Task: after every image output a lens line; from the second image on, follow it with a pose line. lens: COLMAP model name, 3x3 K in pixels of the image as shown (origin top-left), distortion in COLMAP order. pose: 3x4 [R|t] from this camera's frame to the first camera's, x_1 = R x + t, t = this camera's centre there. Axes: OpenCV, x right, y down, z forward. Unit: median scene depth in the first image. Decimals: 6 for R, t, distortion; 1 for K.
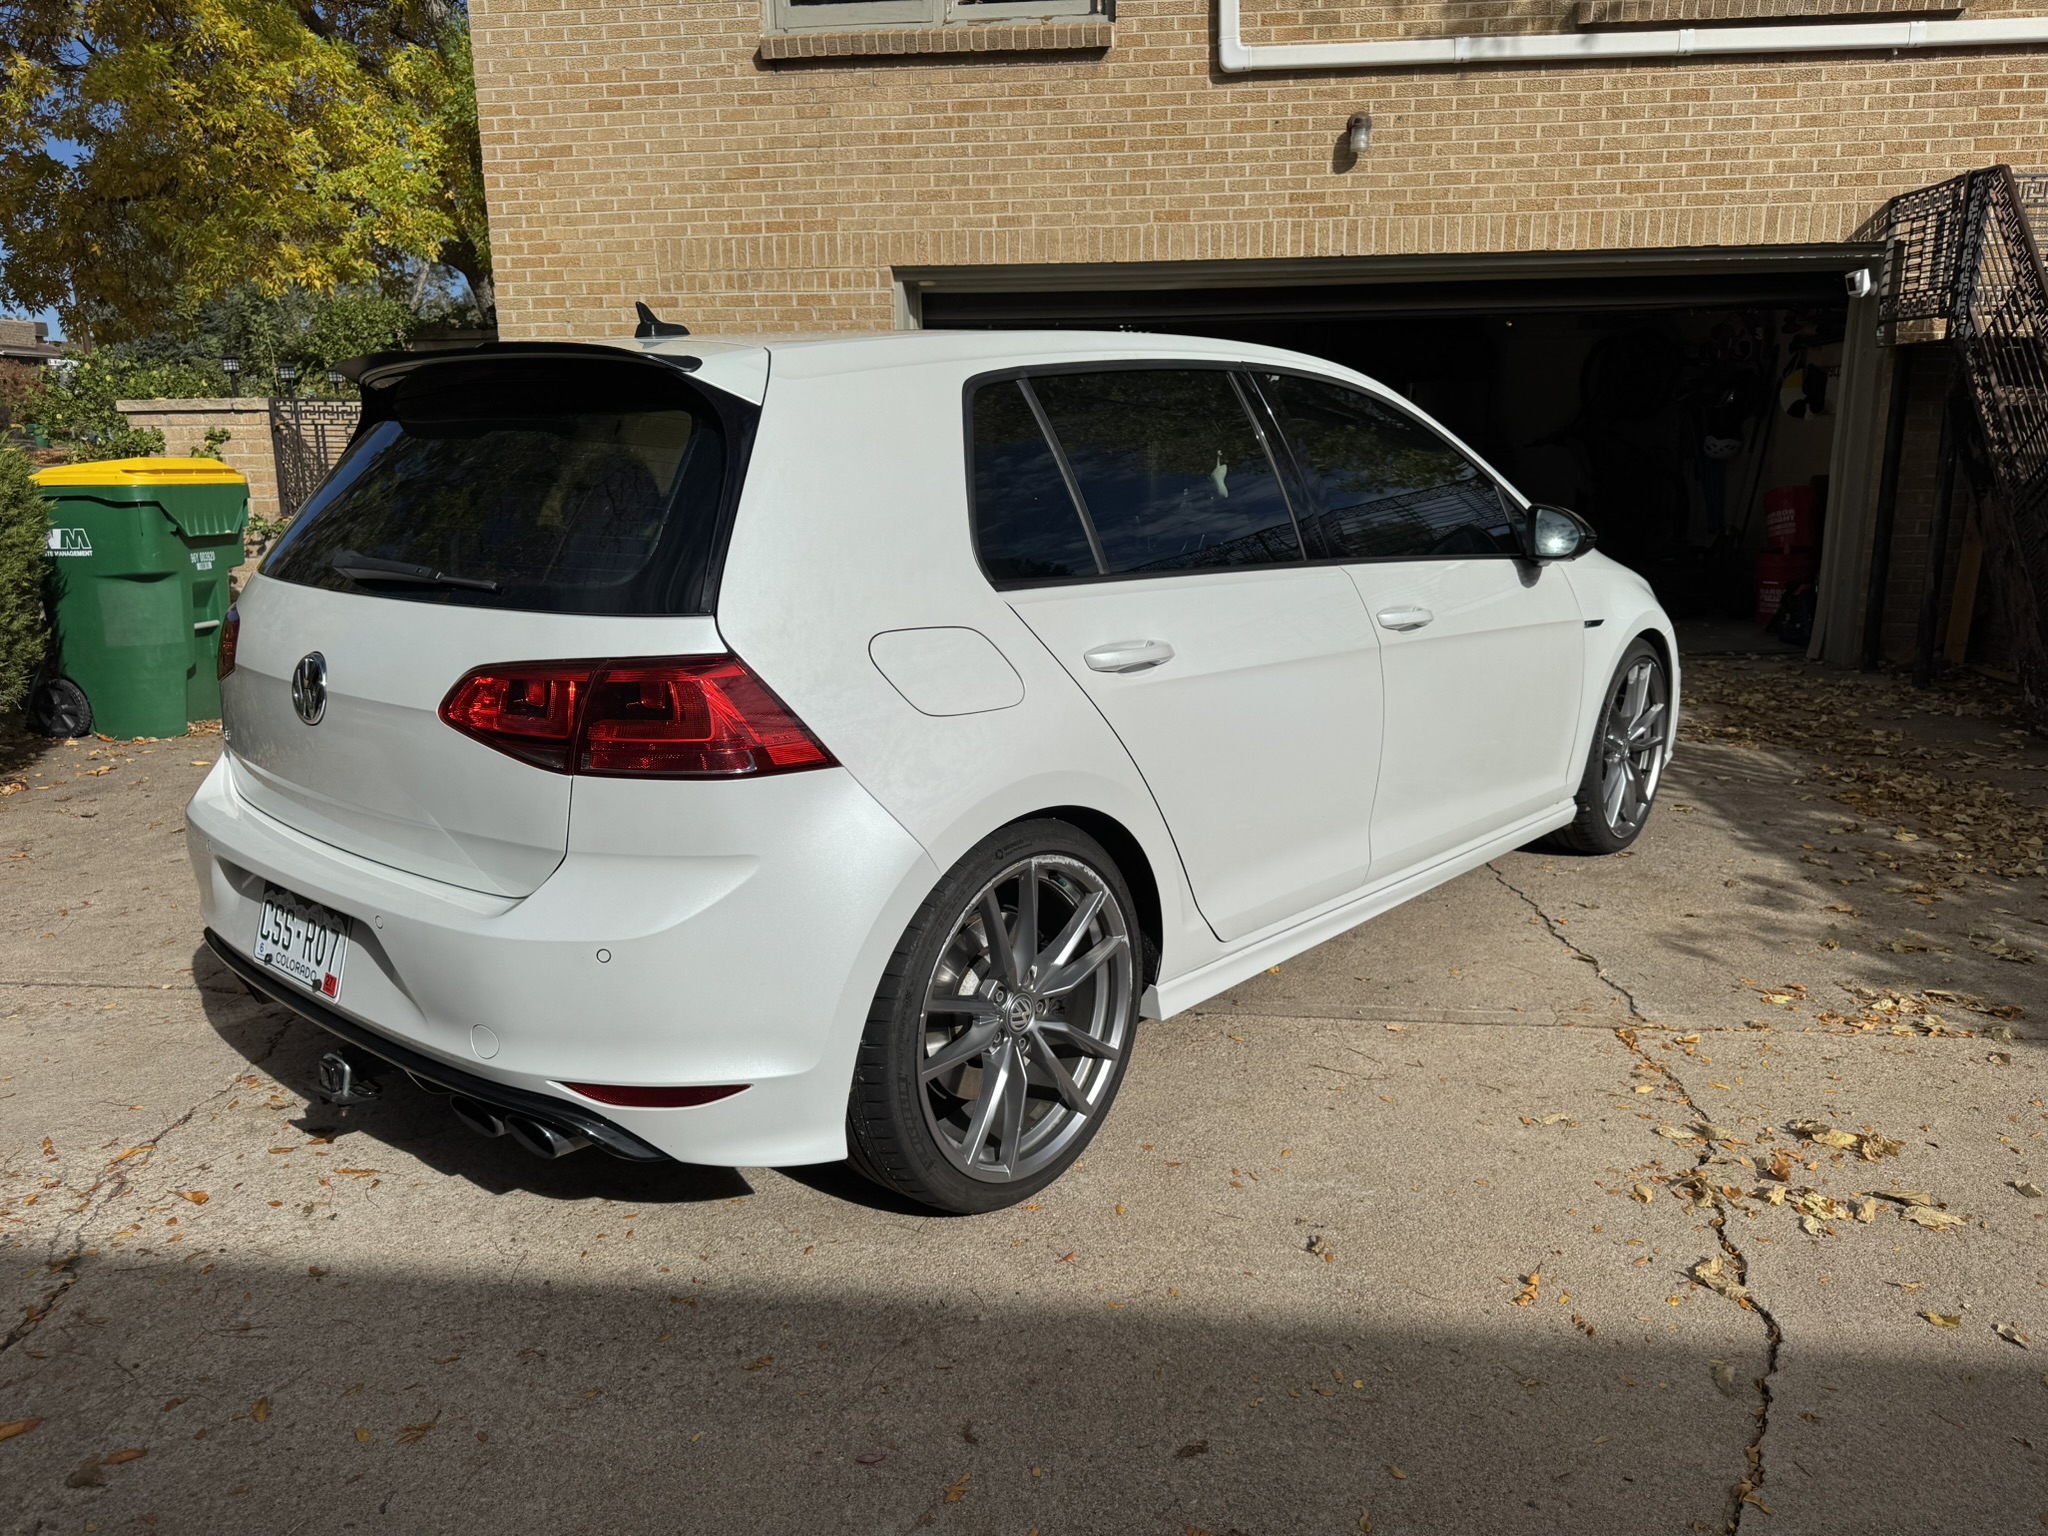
lens RADIAL K [[1472.6, 0, 1012.2], [0, 1472.6, 767.5], [0, 0, 1]] dist [0.017908, -0.022666]
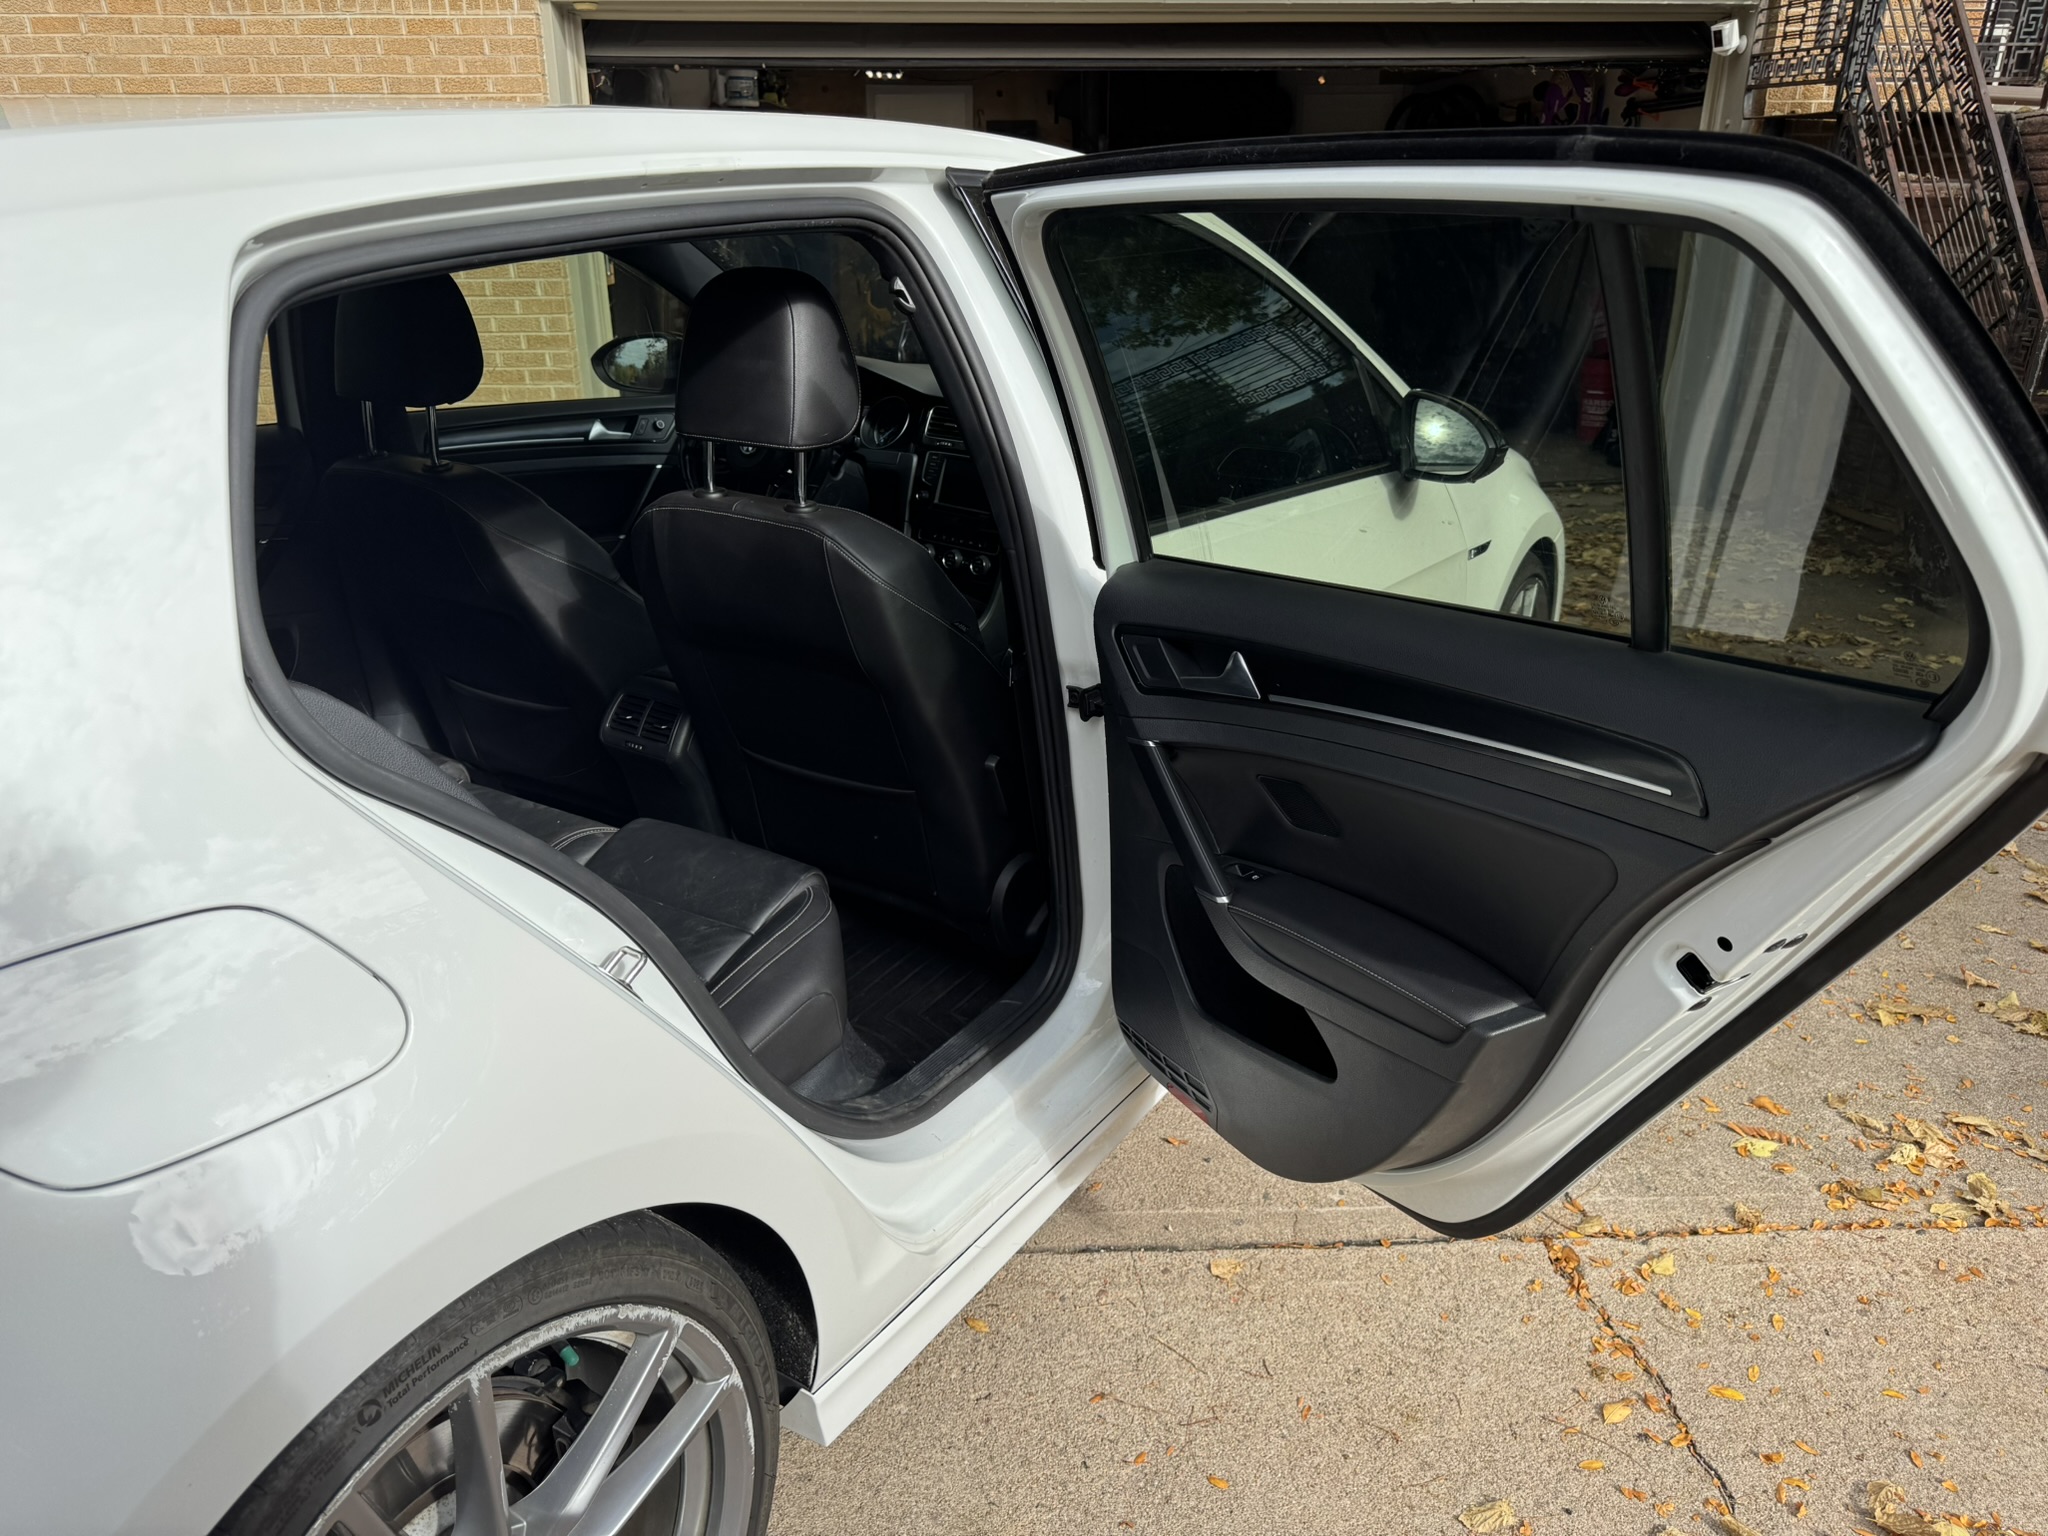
lens RADIAL K [[1472.6, 0, 1011.8], [0, 1472.6, 768.6], [0, 0, 1]] dist [0.017908, -0.022666]
pose [[0.989240, -0.045891, 0.138917, 0.039234], [0.023909, 0.987475, 0.155955, -0.060468], [-0.144334, -0.150955, 0.977947, 0.182631]]
